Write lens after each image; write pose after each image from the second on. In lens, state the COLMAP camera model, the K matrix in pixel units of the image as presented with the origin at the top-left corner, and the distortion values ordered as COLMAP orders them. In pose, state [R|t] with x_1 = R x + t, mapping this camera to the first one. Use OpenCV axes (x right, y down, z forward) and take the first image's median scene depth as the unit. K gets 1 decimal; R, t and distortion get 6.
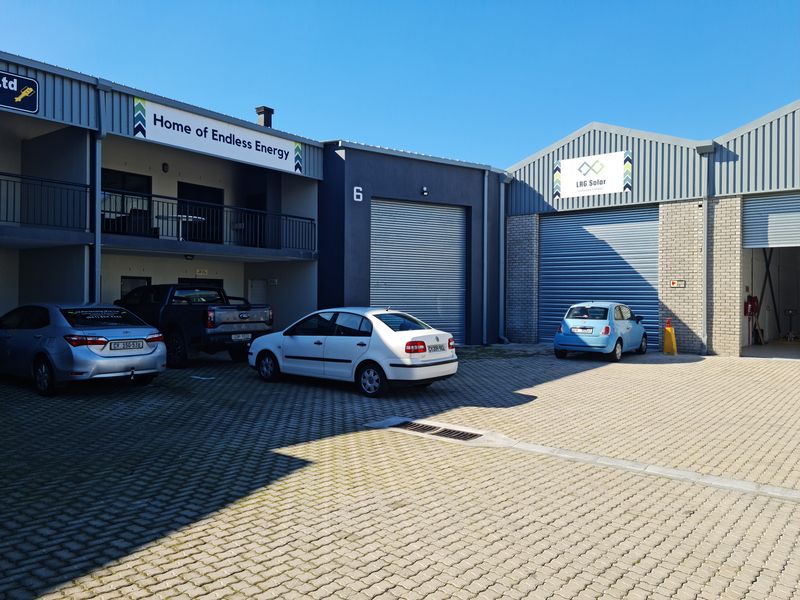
lens RADIAL K [[632.2, 0, 410.3], [0, 632.2, 287.2], [0, 0, 1]] dist [0.119097, -0.106294]
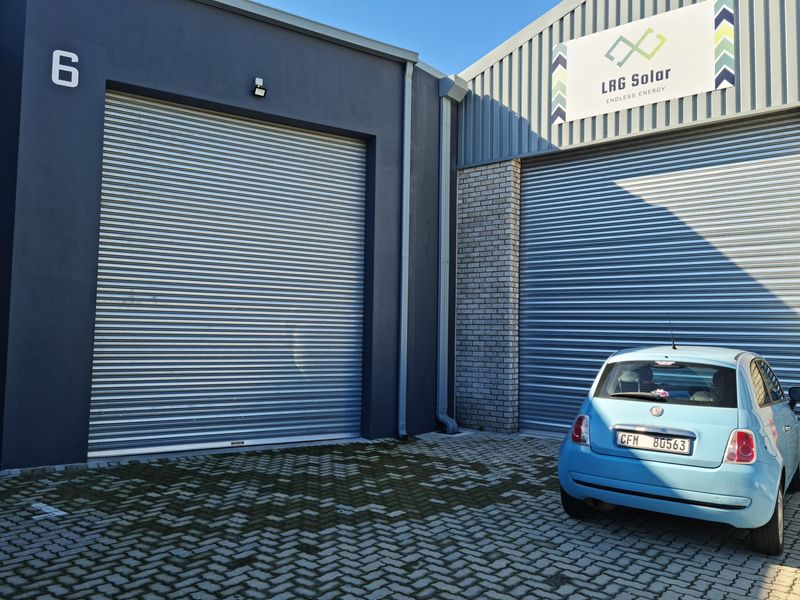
lens RADIAL K [[632.2, 0, 401.4], [0, 632.2, 293.3], [0, 0, 1]] dist [0.119097, -0.106294]
pose [[0.999956, 0.009055, 0.002398, 0.150797], [-0.008922, 0.998671, -0.050765, 0.014138], [-0.002854, 0.050742, 0.998708, 0.705573]]
